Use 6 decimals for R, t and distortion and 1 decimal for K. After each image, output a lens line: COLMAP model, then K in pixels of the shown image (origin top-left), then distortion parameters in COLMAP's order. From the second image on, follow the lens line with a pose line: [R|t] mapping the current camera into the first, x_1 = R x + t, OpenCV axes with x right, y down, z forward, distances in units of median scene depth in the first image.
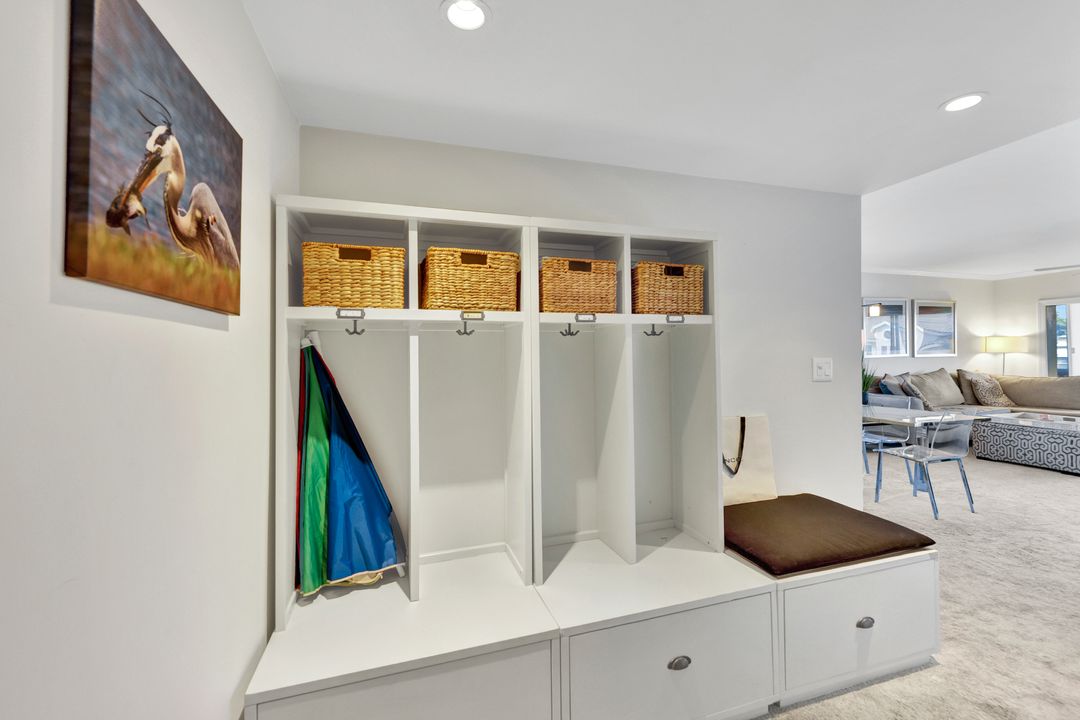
lens RADIAL K [[445.2, 0, 544.3], [0, 445.2, 353.1], [0, 0, 1]] dist [-0.000041, 0.000346]
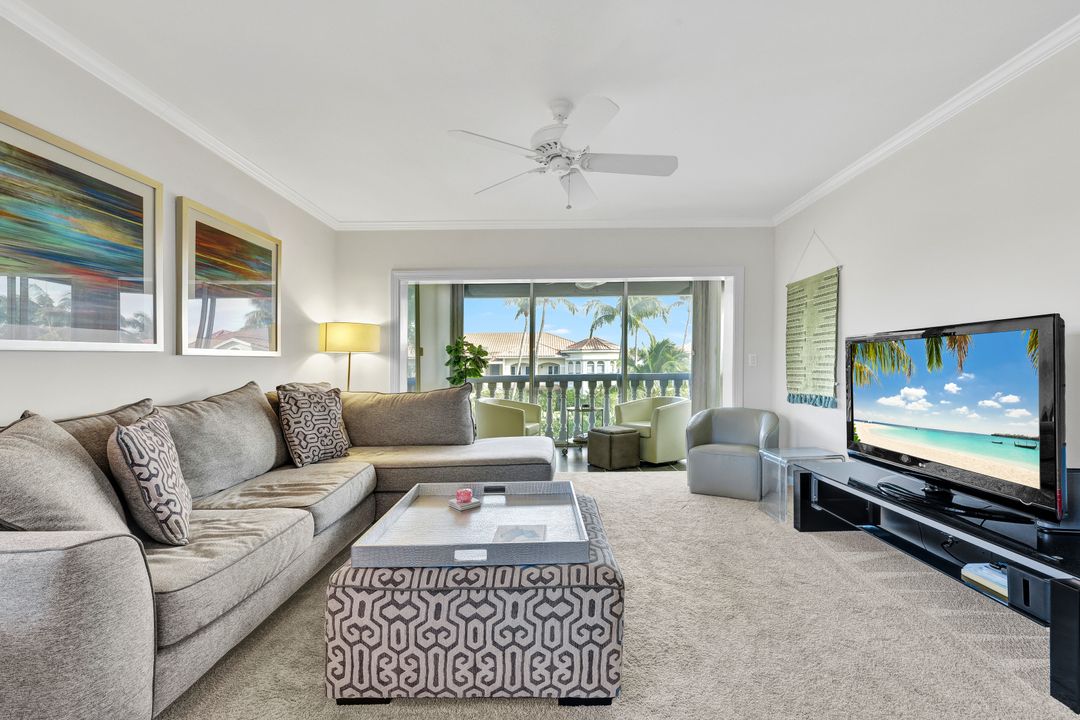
lens RADIAL K [[435.6, 0, 549.6], [0, 435.6, 360.7], [0, 0, 1]] dist [-0.001184, -0.000040]
pose [[0.269586, 0.016094, 0.962842, 0.595644], [0.000852, 0.999856, -0.016952, 0.021517], [-0.962976, 0.005390, 0.269533, 0.640651]]
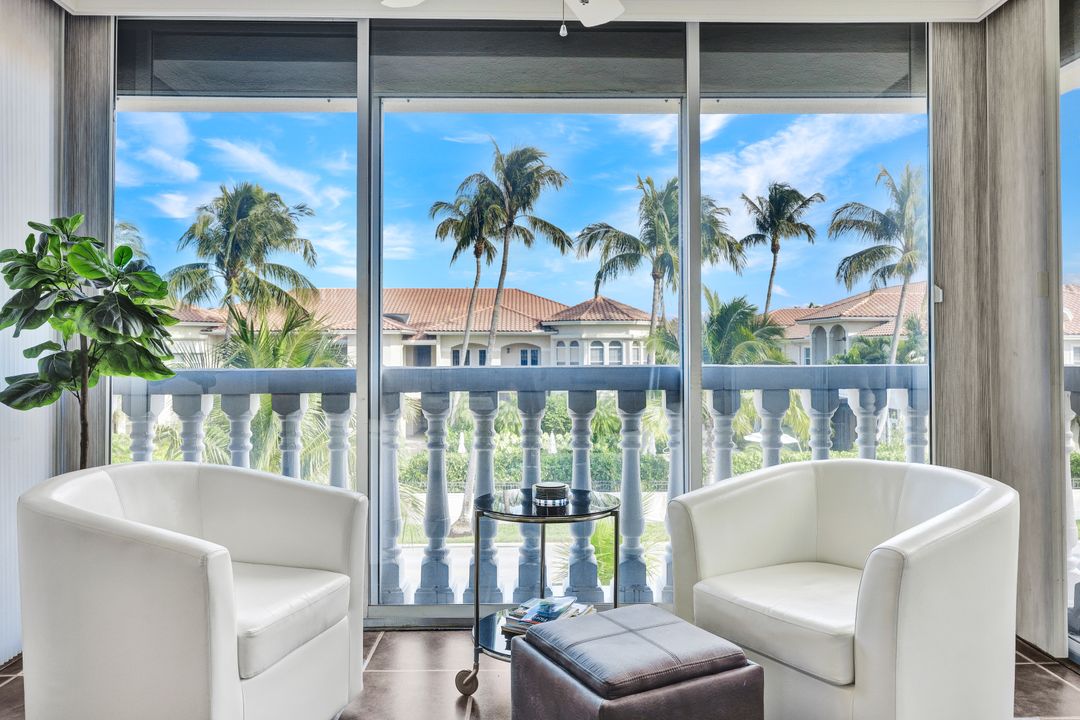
lens RADIAL K [[747.5, 0, 545.8], [0, 747.5, 351.0], [0, 0, 1]] dist [0.002350, -0.003105]
pose [[0.246912, 0.005380, 0.969023, 1.103366], [-0.006649, 0.999970, -0.003858, 0.027674], [-0.969015, -0.005490, 0.246940, 0.717472]]
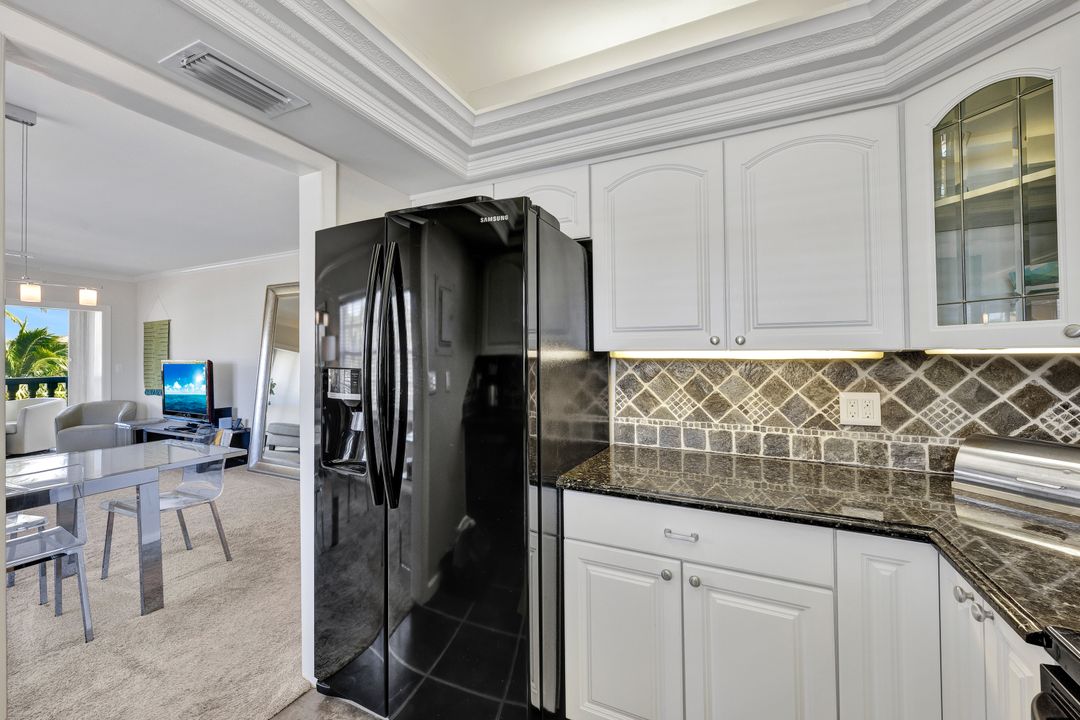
lens RADIAL K [[428.3, 0, 540.1], [0, 428.3, 355.3], [0, 0, 1]] dist [-0.000524, 0.000028]
pose [[-0.750228, 0.011674, 0.661076, -0.073333], [0.004170, 0.999908, -0.012926, -0.005211], [-0.661166, -0.006941, -0.750208, 0.625007]]
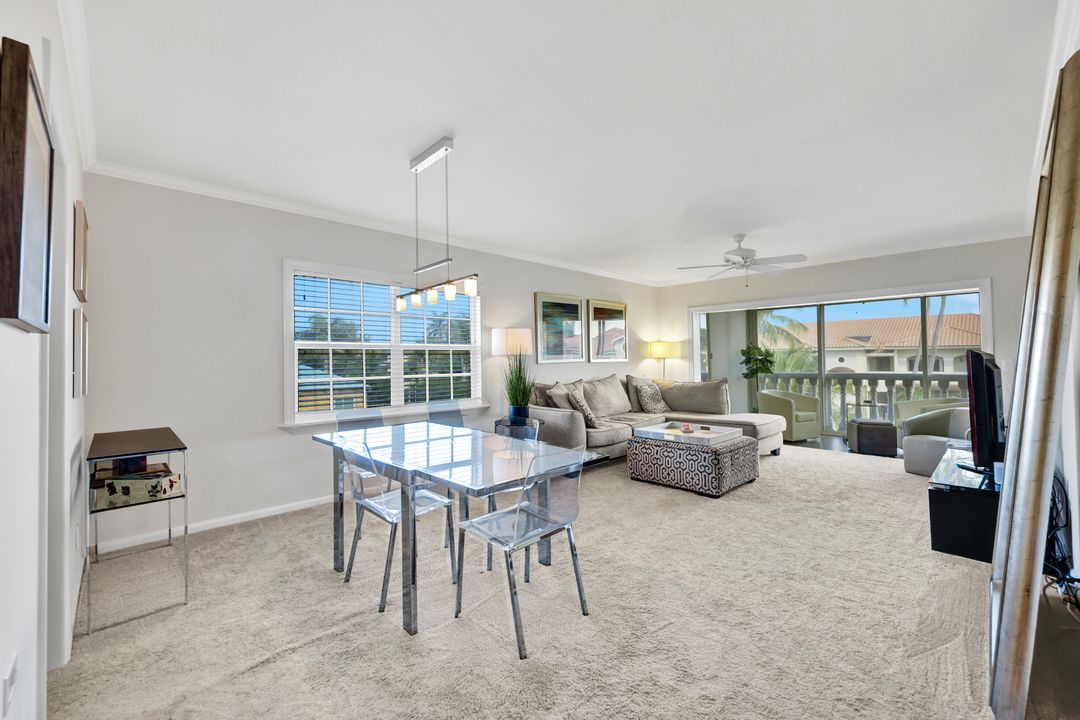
lens RADIAL K [[443.2, 0, 538.1], [0, 443.2, 339.4], [0, 0, 1]] dist [-0.000297, -0.000095]
pose [[0.885540, 0.023401, 0.463974, 0.326598], [-0.003477, 0.999036, -0.043752, 0.002464], [-0.464551, 0.037130, 0.884768, 0.251337]]
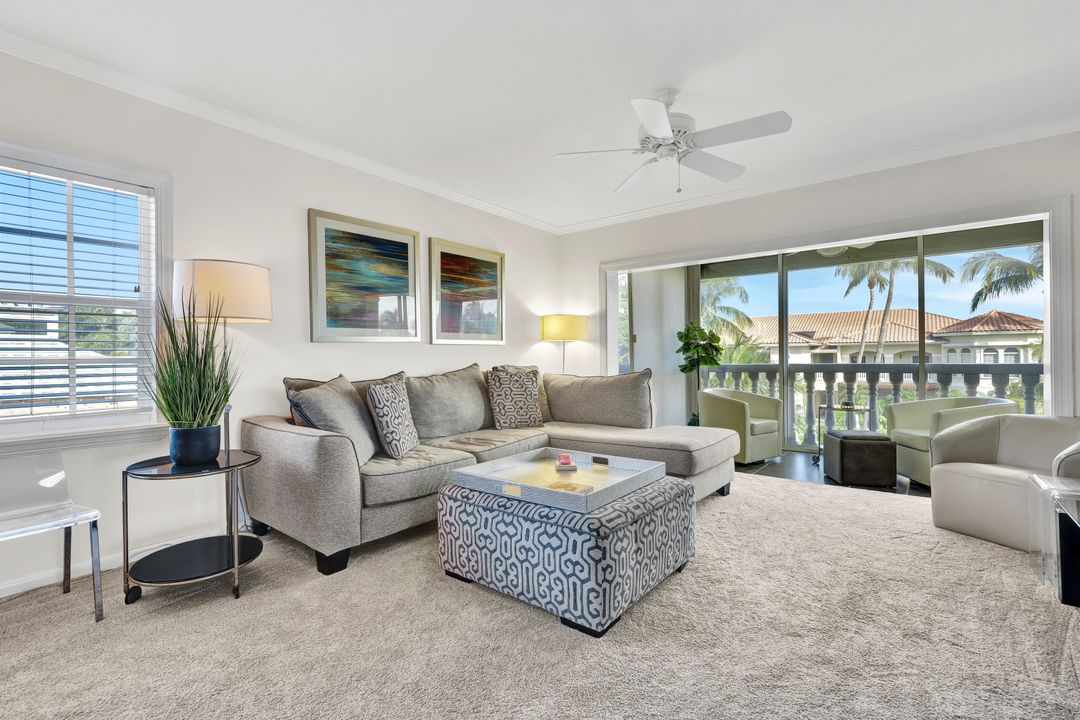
lens RADIAL K [[490.0, 0, 540.2], [0, 490.0, 344.9], [0, 0, 1]] dist [-0.000902, -0.000275]
pose [[0.811739, 0.018072, 0.583740, 0.619014], [-0.004446, 0.999683, -0.024766, 0.026078], [-0.584003, 0.017508, 0.811563, 0.457710]]
